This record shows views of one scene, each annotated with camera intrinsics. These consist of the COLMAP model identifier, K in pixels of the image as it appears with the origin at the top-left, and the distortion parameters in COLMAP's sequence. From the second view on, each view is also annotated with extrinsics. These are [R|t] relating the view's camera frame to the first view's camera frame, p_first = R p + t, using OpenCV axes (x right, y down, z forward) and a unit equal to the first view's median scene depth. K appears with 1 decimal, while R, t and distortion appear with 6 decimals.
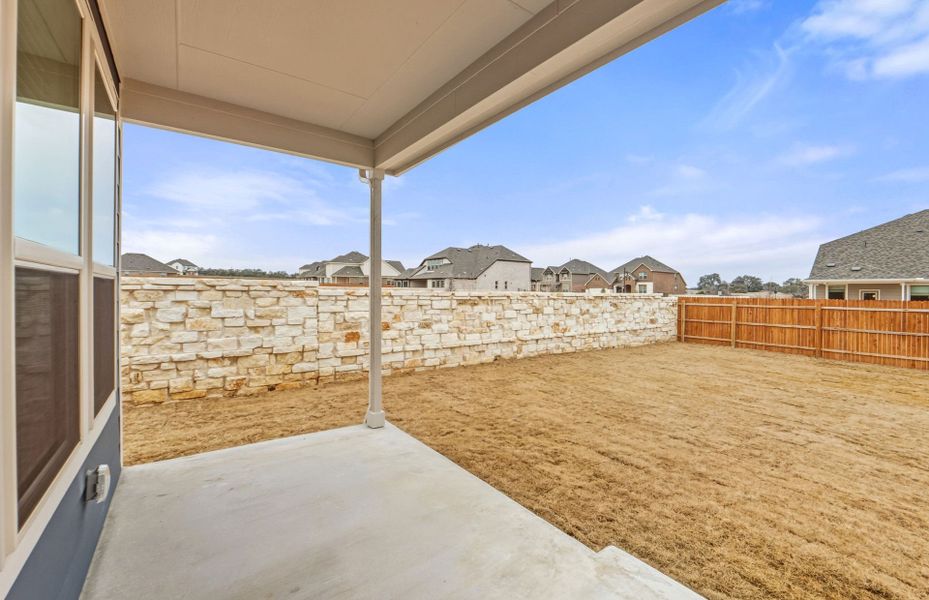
lens RADIAL K [[393.6, 0, 468.3], [0, 393.6, 293.3], [0, 0, 1]] dist [-0.000582, 0.000045]
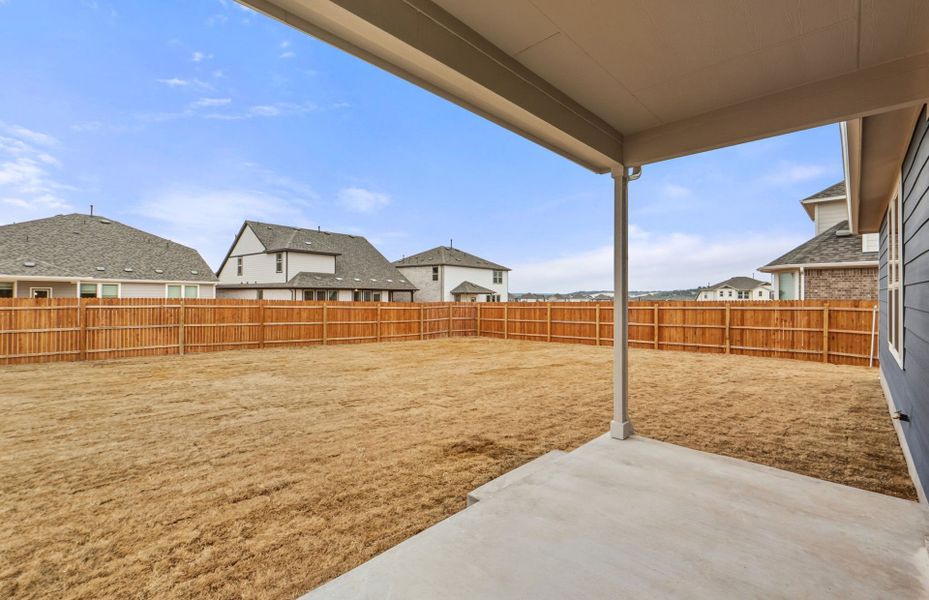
lens RADIAL K [[393.6, 0, 468.3], [0, 393.6, 293.3], [0, 0, 1]] dist [-0.000582, 0.000045]
pose [[-0.158913, -0.001849, 0.987291, -0.197757], [-0.004913, 0.999987, 0.001082, -0.001966], [-0.987280, -0.004679, -0.158920, 0.268891]]
